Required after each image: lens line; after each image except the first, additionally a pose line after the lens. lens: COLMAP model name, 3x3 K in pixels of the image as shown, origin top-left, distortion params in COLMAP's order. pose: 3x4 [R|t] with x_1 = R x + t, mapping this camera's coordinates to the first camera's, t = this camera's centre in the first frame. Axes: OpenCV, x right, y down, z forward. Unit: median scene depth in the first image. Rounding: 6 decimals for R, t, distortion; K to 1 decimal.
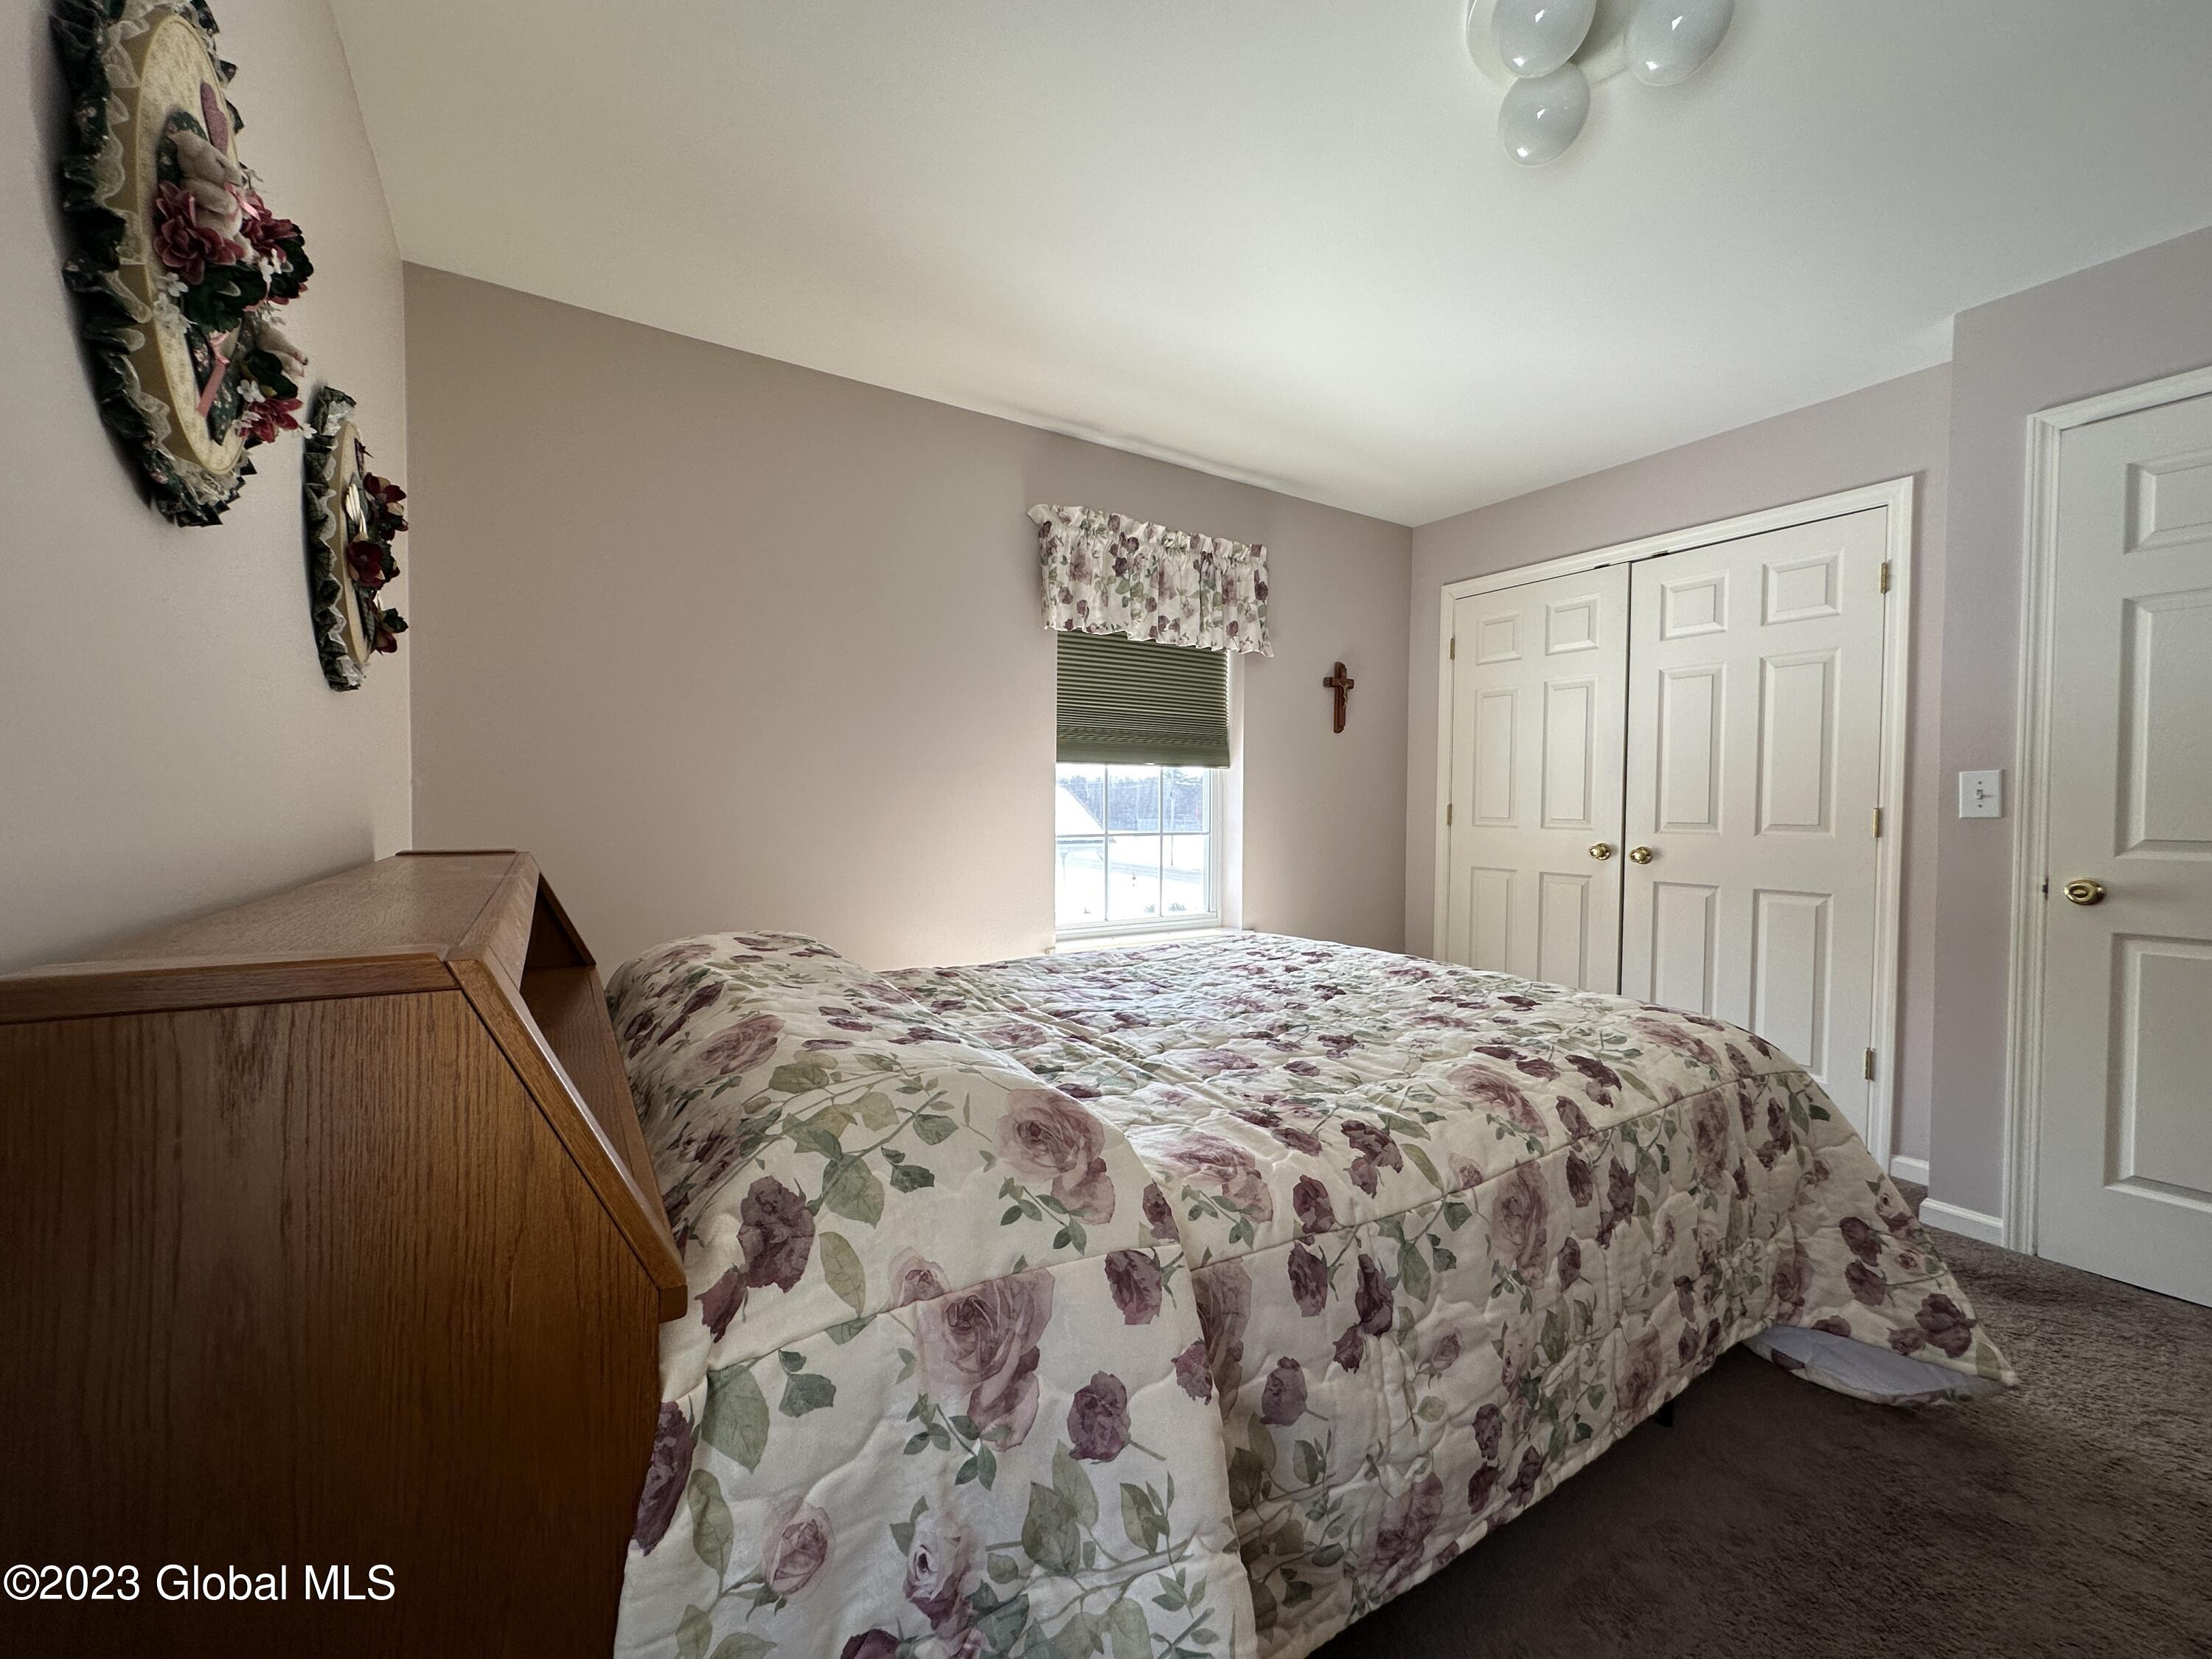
lens RADIAL K [[880.3, 0, 1103.2], [0, 880.3, 827.6], [0, 0, 1]] dist [-0.002364, -0.000265]
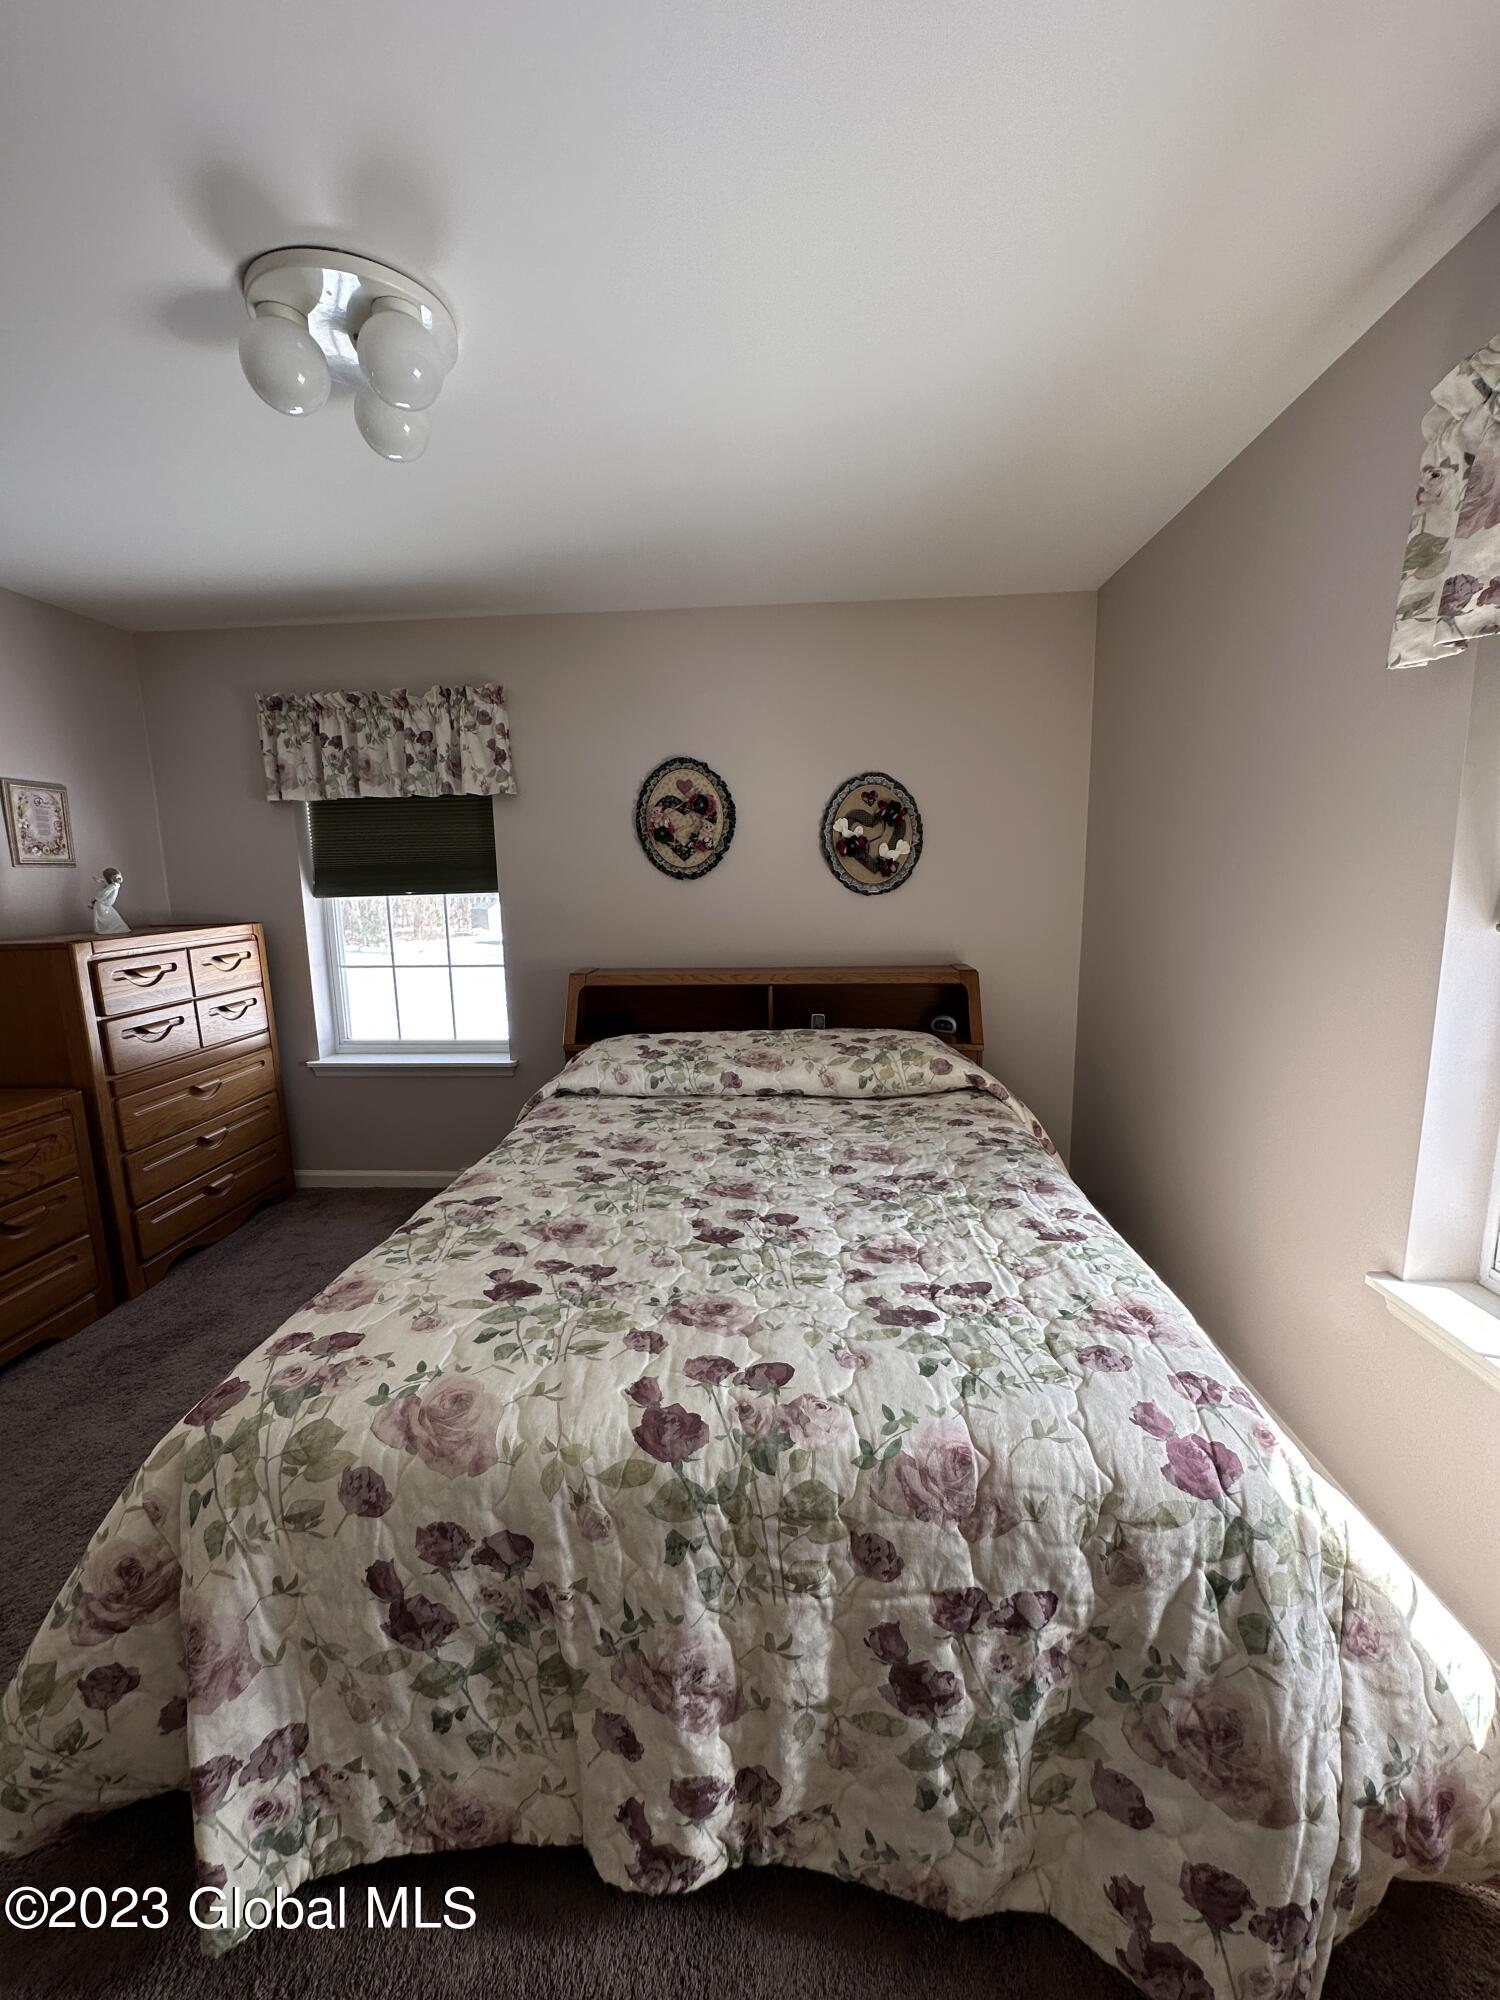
lens RADIAL K [[795.9, 0, 750.0], [0, 795.9, 1000.0], [0, 0, 1]] dist [-0.002364, -0.000265]
pose [[-0.589936, 0.128301, -0.797191, 0.521481], [-0.004740, 0.986728, 0.162313, -0.103738], [0.807436, 0.099533, -0.581499, 0.927093]]
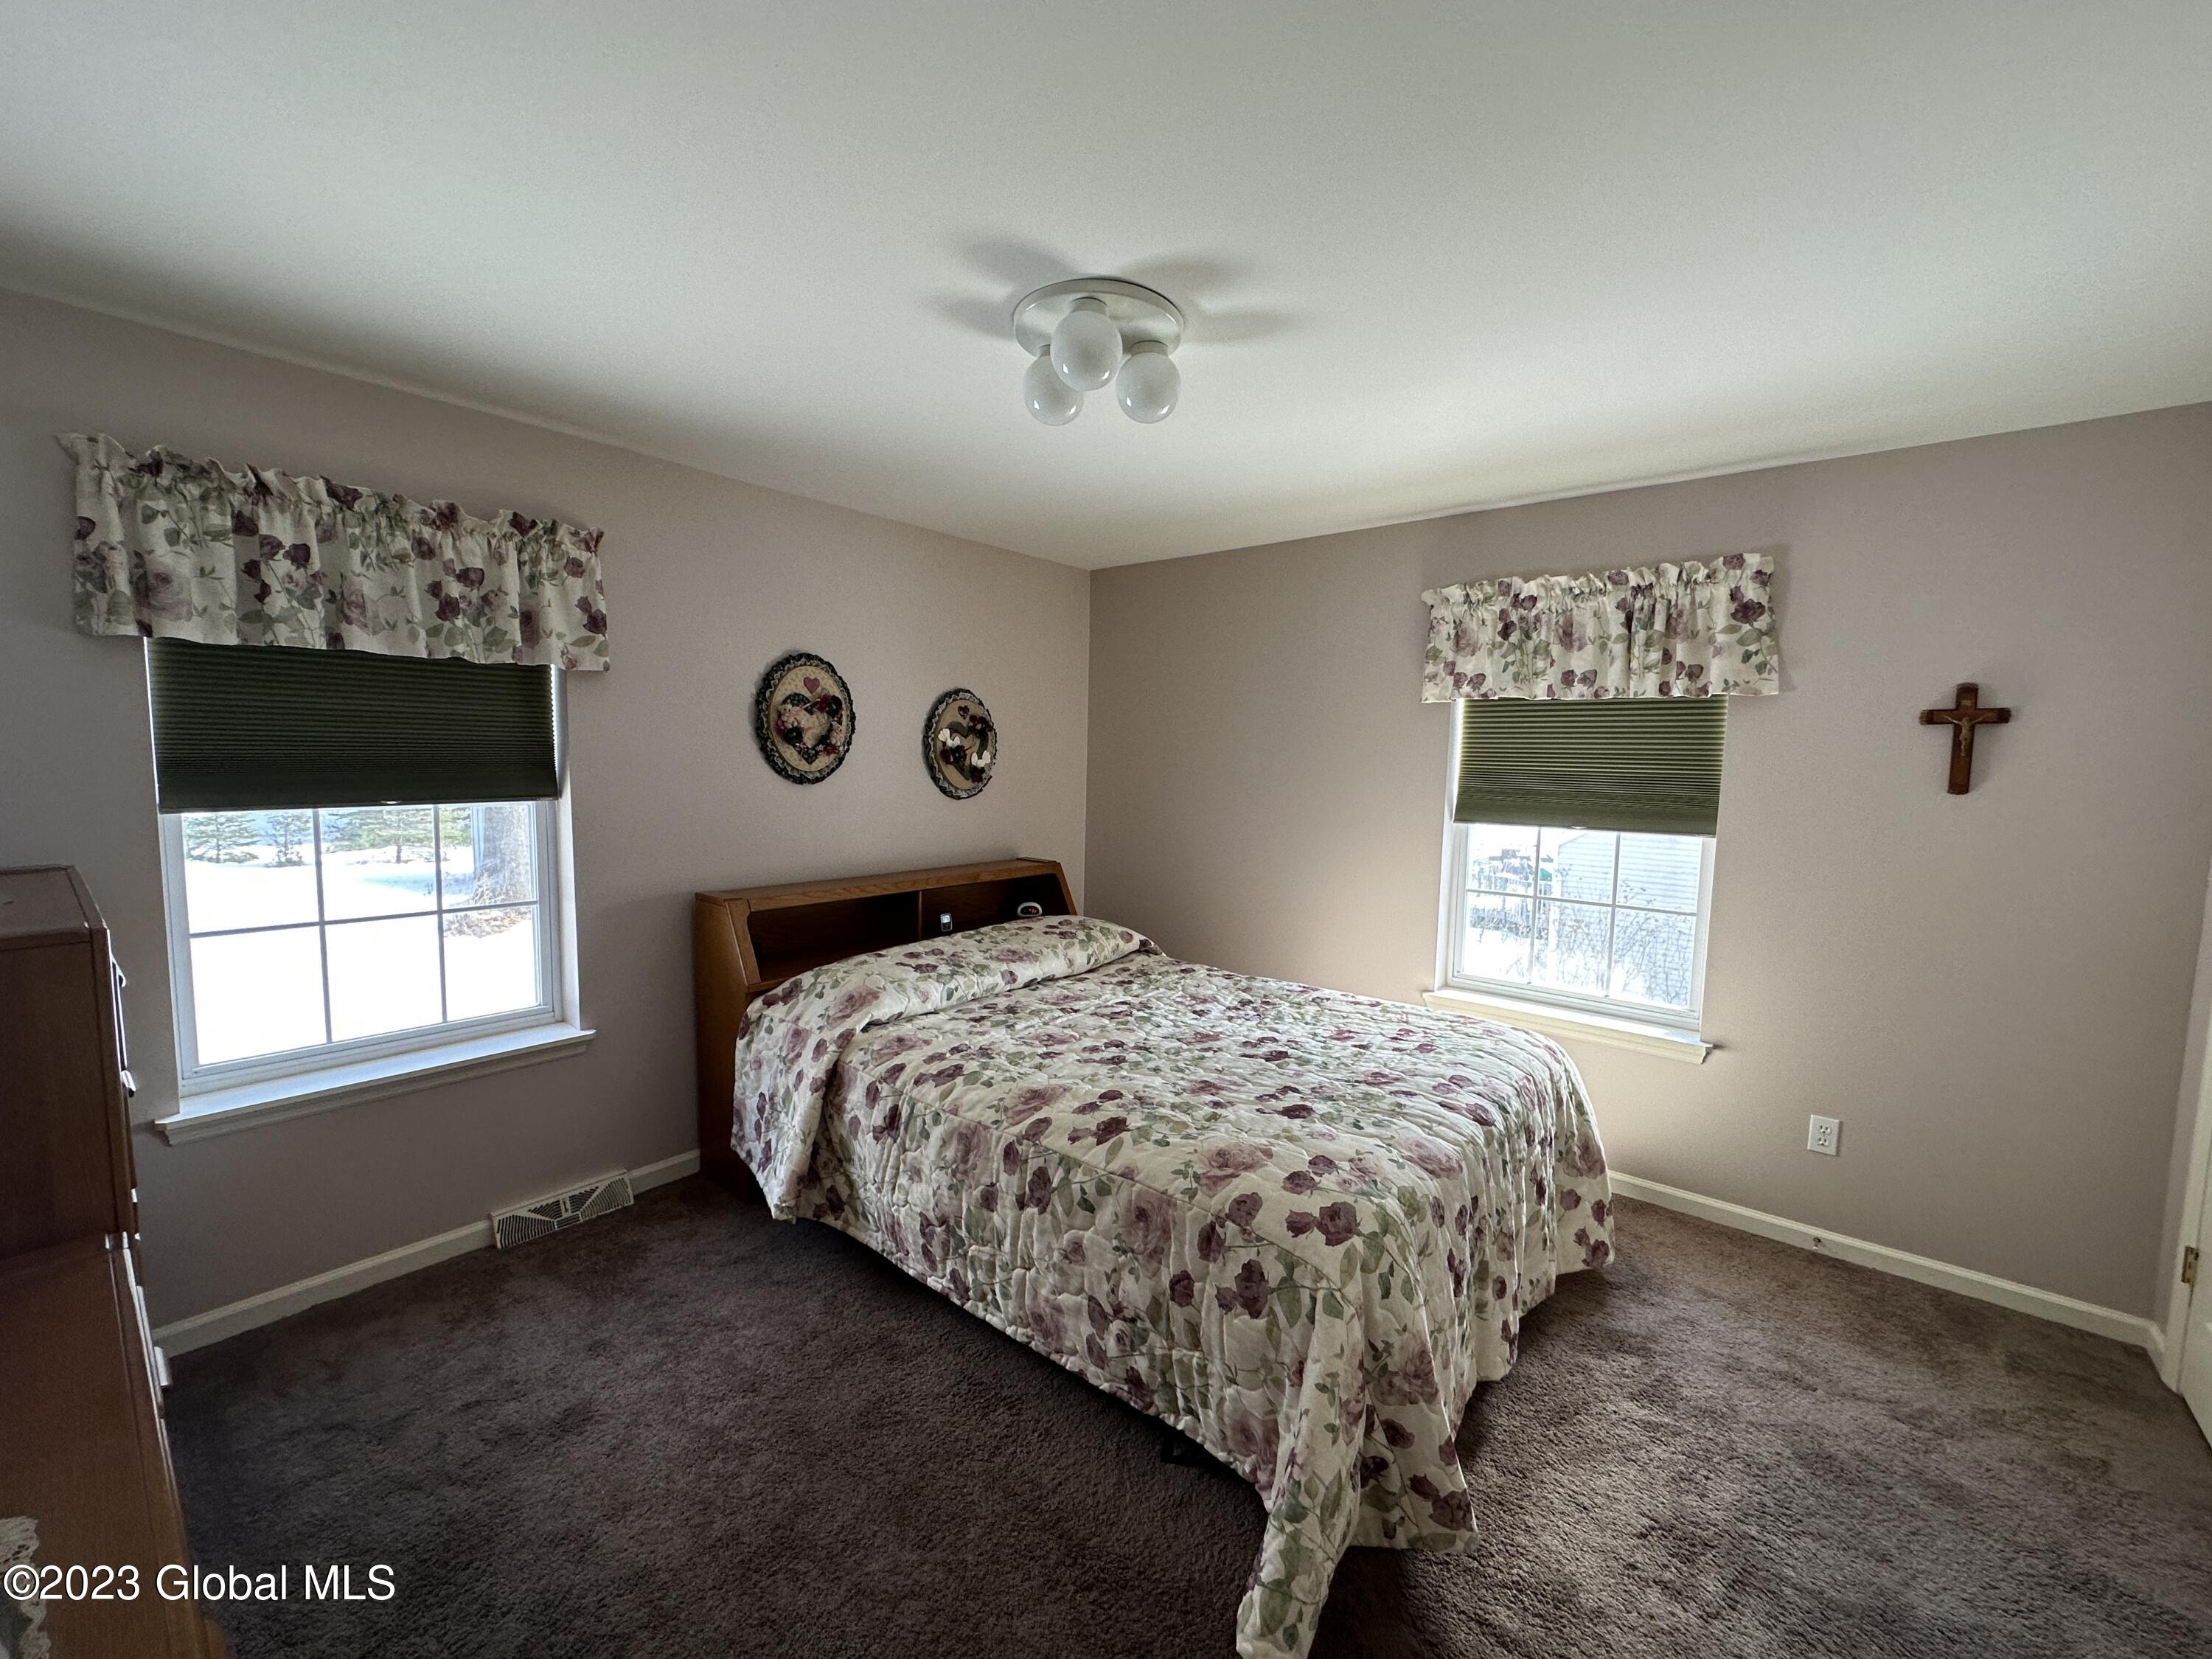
lens RADIAL K [[880.3, 0, 1103.2], [0, 880.3, 827.6], [0, 0, 1]] dist [-0.002364, -0.000265]
pose [[0.308181, 0.077733, -0.948147, 0.821303], [-0.039885, 0.996836, 0.068760, -0.124262], [0.950491, 0.016626, 0.310307, 0.262335]]
